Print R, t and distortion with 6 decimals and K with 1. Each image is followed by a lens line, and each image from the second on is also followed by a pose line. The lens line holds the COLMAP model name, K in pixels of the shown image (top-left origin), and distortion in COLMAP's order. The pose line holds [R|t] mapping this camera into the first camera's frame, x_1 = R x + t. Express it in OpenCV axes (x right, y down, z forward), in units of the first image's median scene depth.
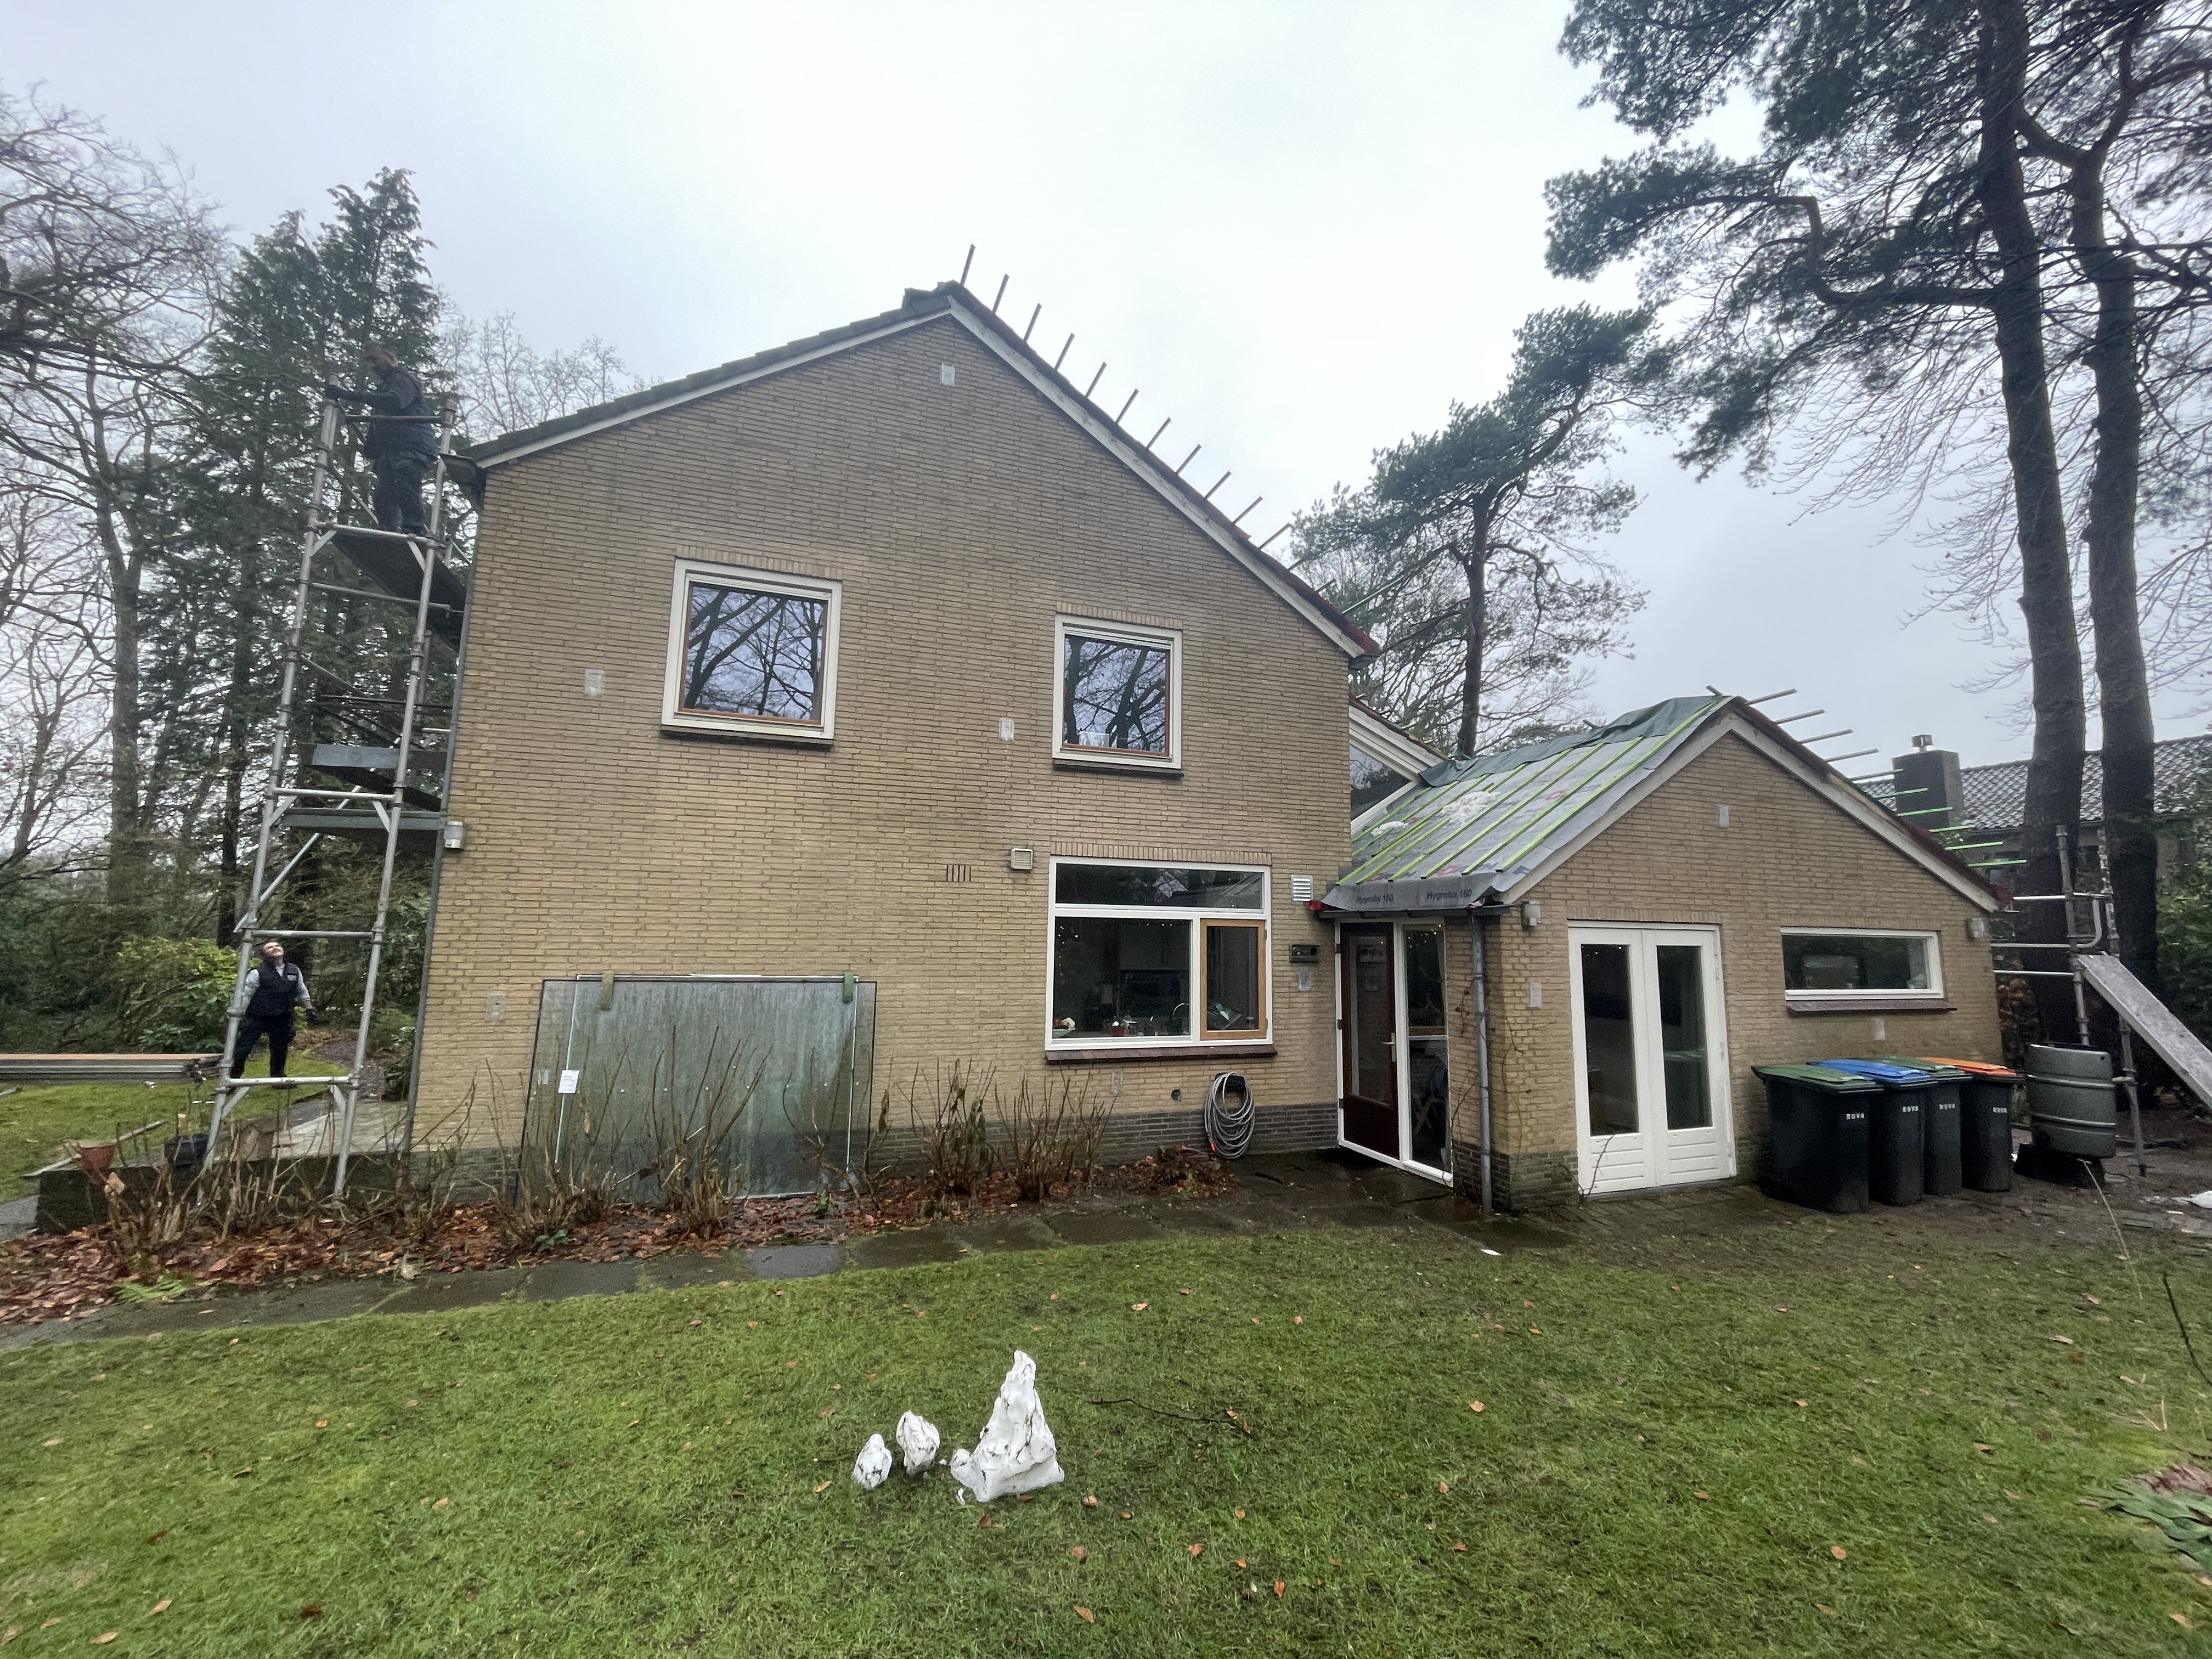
lens RADIAL K [[894.9, 0, 1110.0], [0, 894.9, 822.5], [0, 0, 1]] dist [-0.001366, -0.000287]
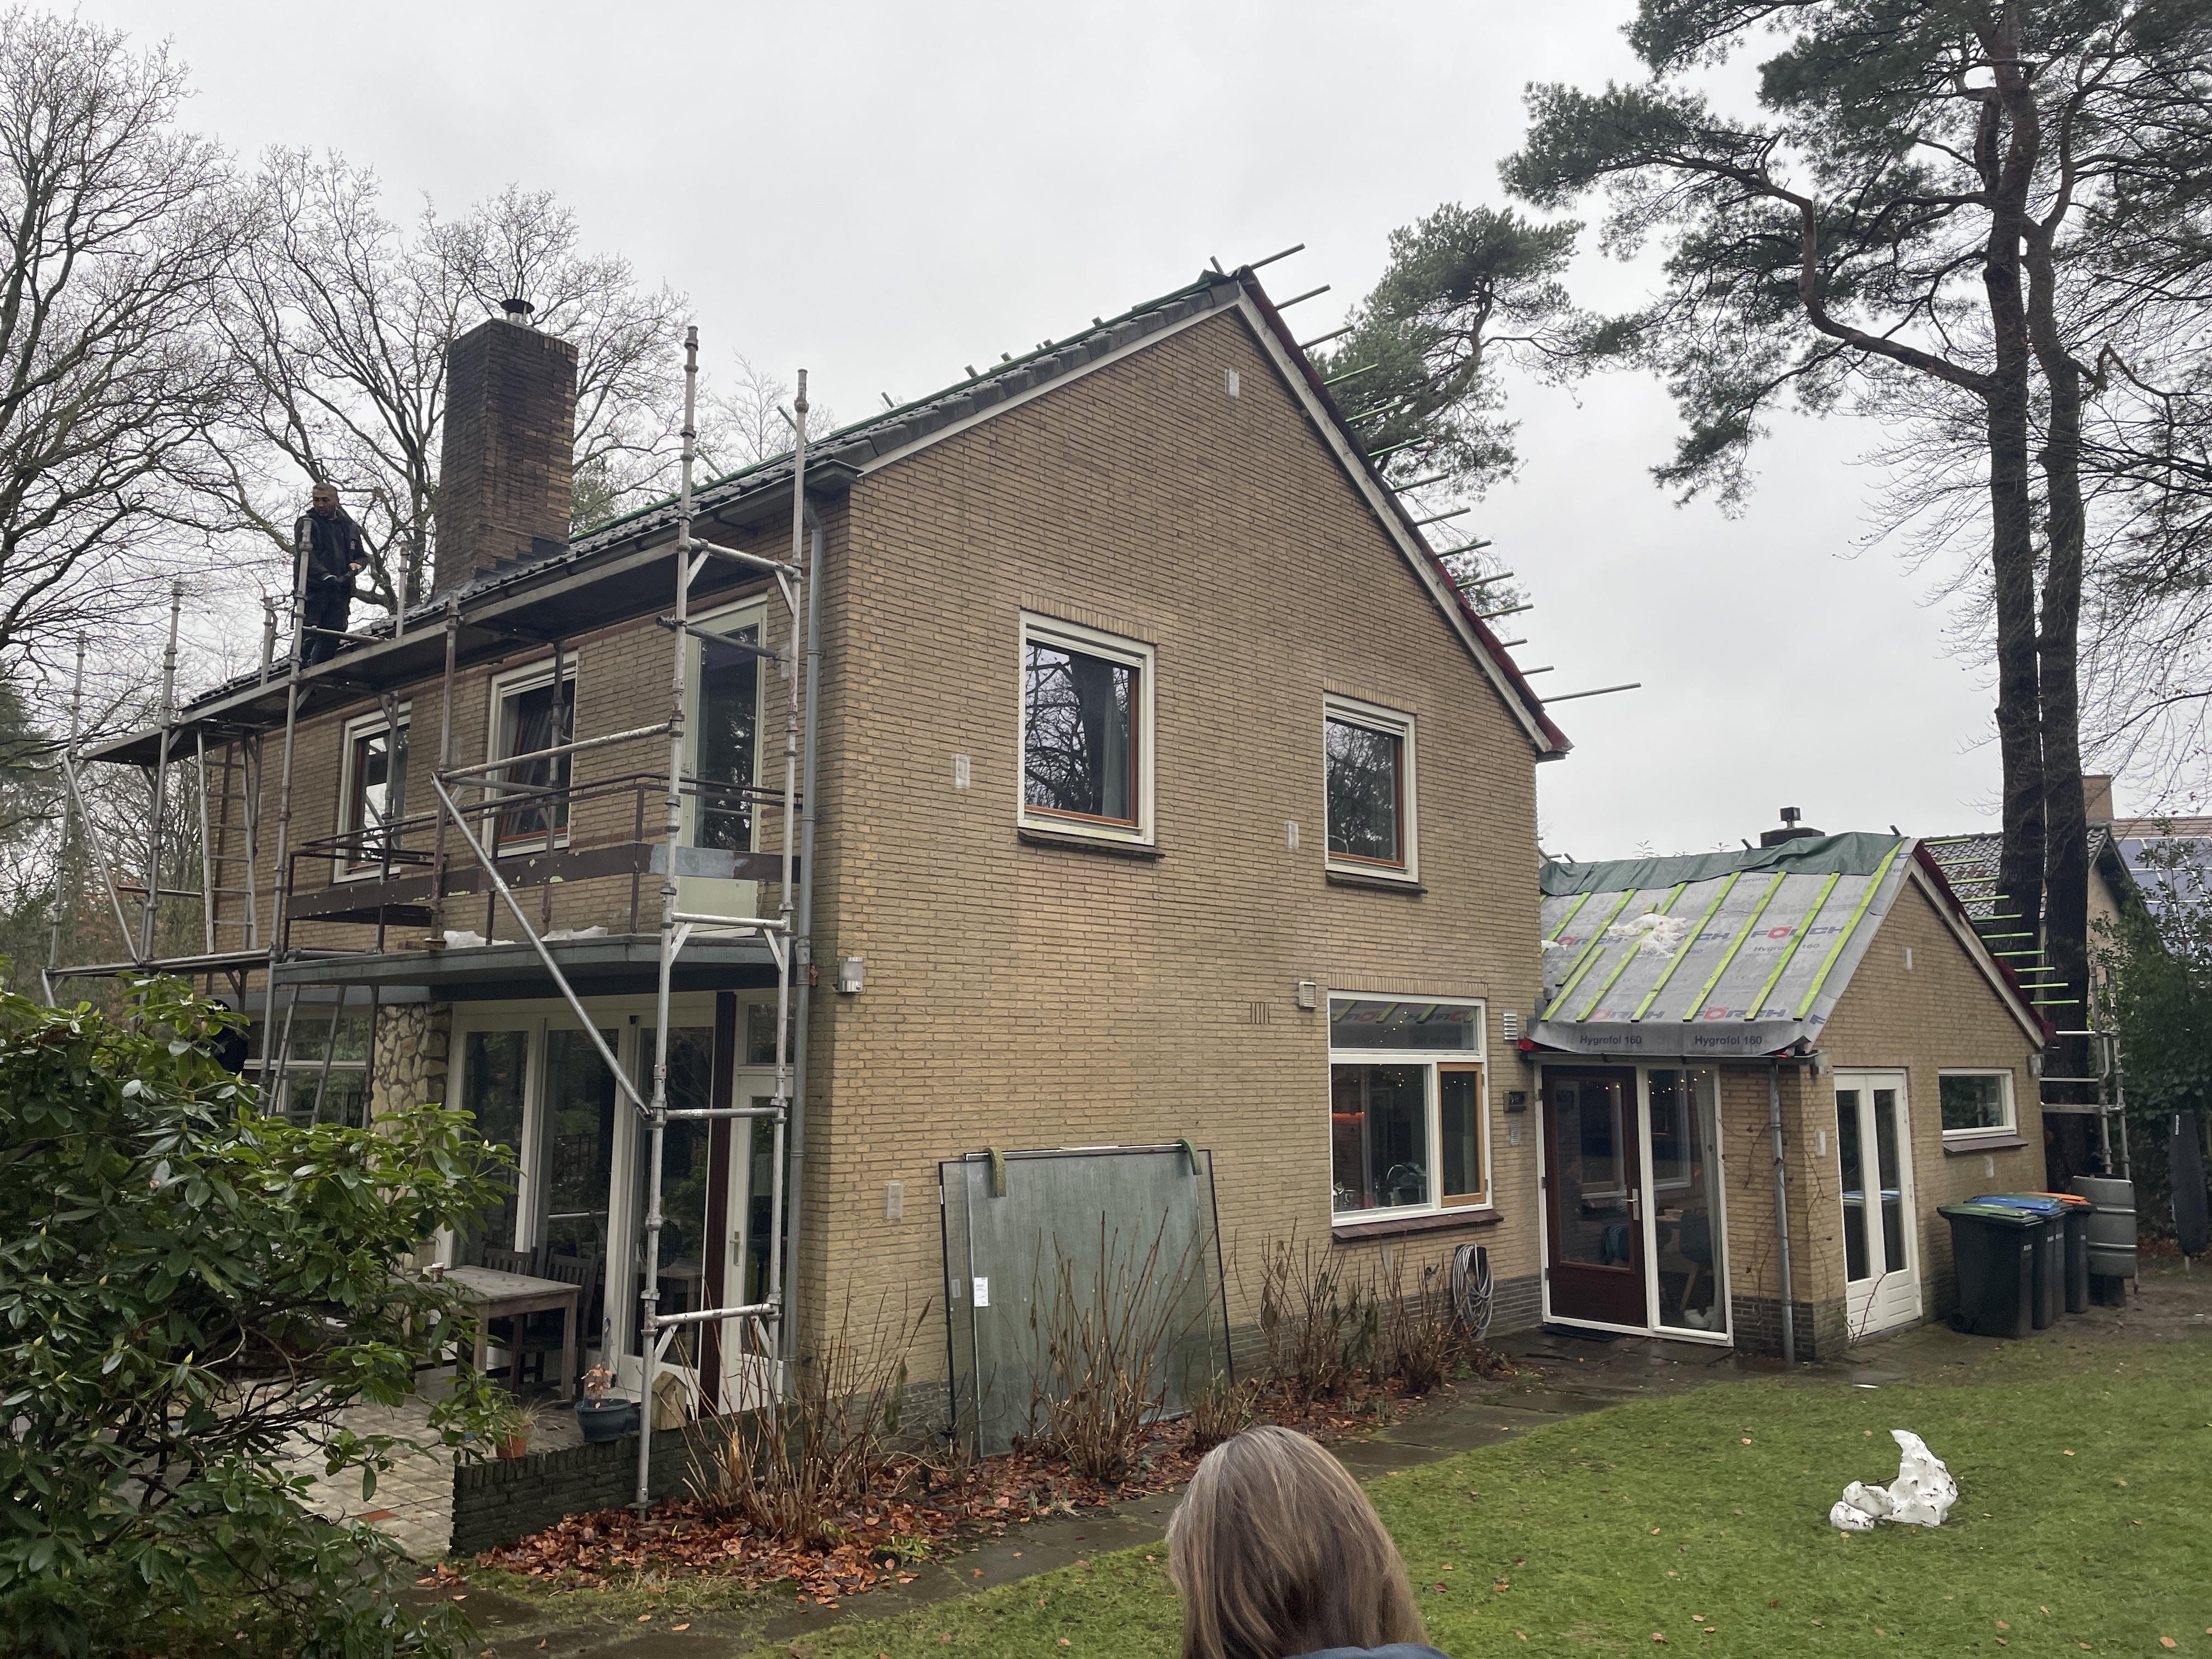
lens RADIAL K [[1666.7, 0, 1058.9], [0, 1666.7, 796.8], [0, 0, 1]] dist [0.055894, -0.120811]
pose [[0.904381, 0.058433, 0.422707, -0.952731], [-0.052217, 0.998290, -0.026280, -0.087259], [-0.423520, 0.001695, 0.905885, -0.292810]]
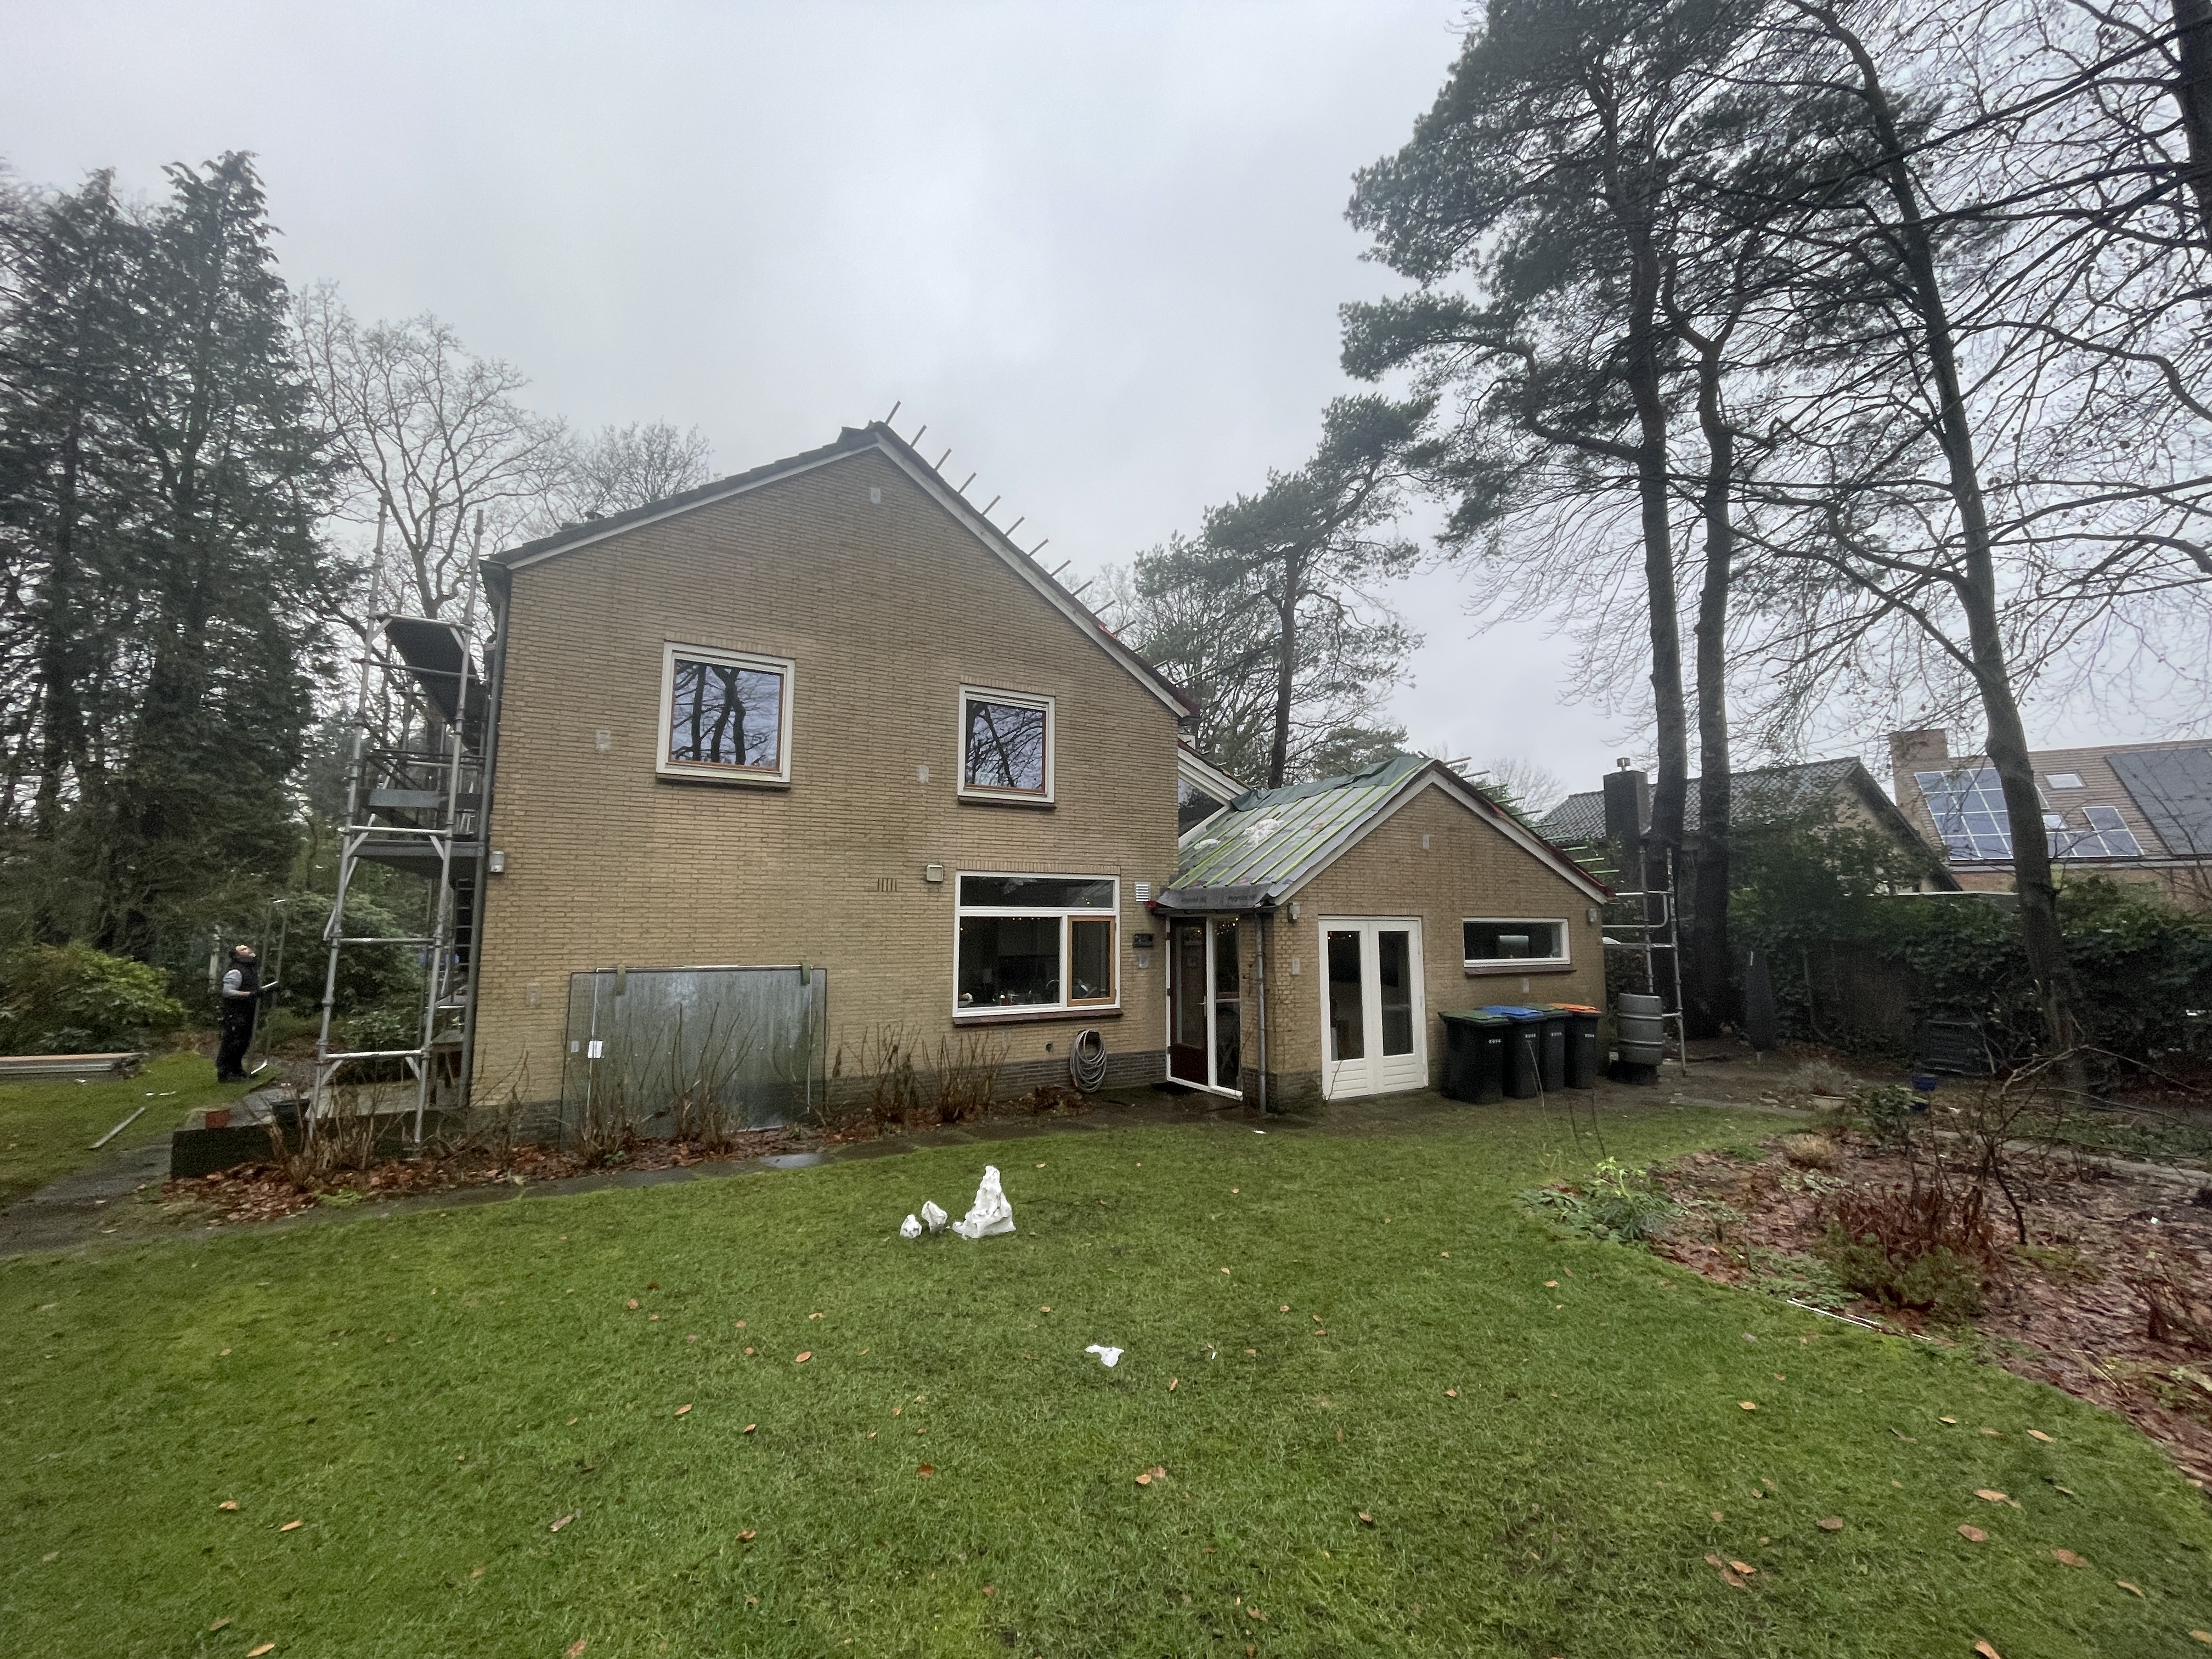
lens RADIAL K [[894.2, 0, 1107.0], [0, 894.2, 821.6], [0, 0, 1]] dist [-0.000168, -0.000416]
pose [[0.985094, 0.005093, 0.171940, -0.073972], [-0.007870, 0.999849, 0.015476, -0.056439], [-0.171835, -0.016599, 0.984986, -0.333625]]
